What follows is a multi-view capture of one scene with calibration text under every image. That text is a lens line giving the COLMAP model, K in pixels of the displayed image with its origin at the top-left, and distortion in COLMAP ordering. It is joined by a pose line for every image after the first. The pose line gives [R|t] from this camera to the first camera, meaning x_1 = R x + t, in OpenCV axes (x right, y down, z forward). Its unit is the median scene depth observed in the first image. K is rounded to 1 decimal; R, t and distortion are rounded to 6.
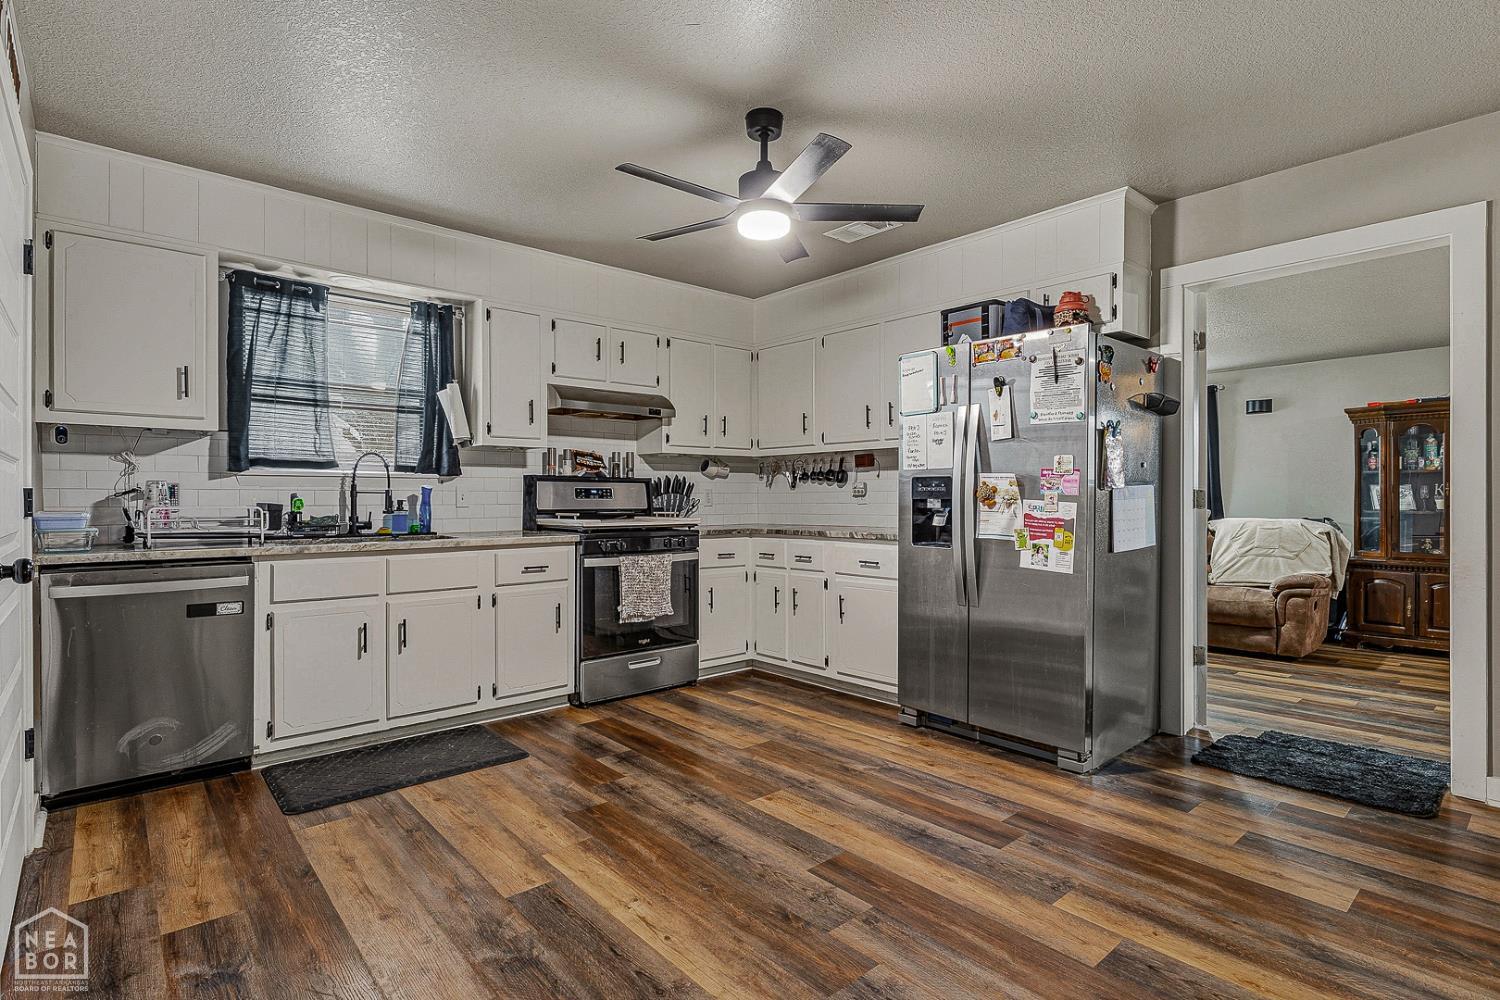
lens RADIAL K [[736.3, 0, 749.8], [0, 736.3, 501.6], [0, 0, 1]] dist [-0.000631, -0.000064]
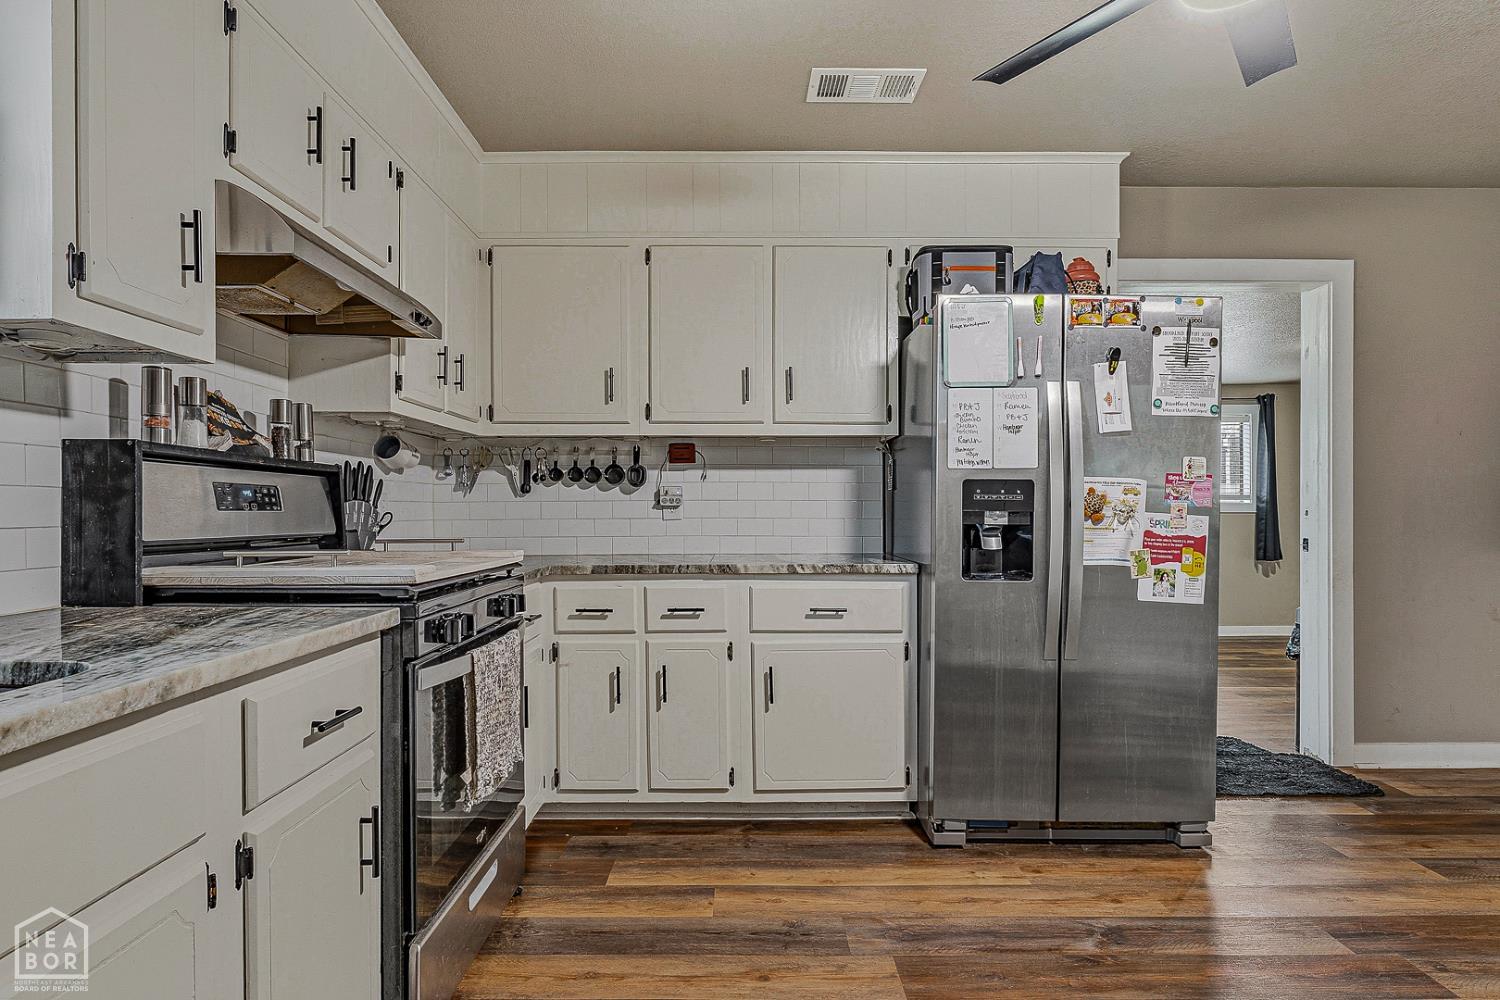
lens RADIAL K [[800.1, 0, 747.4], [0, 800.1, 519.8], [0, 0, 1]] dist [-0.001972, -0.001084]
pose [[0.662615, -0.007106, 0.748927, -0.430611], [0.002963, 0.999972, 0.006866, -0.001527], [-0.748954, -0.002330, 0.662617, 0.618442]]
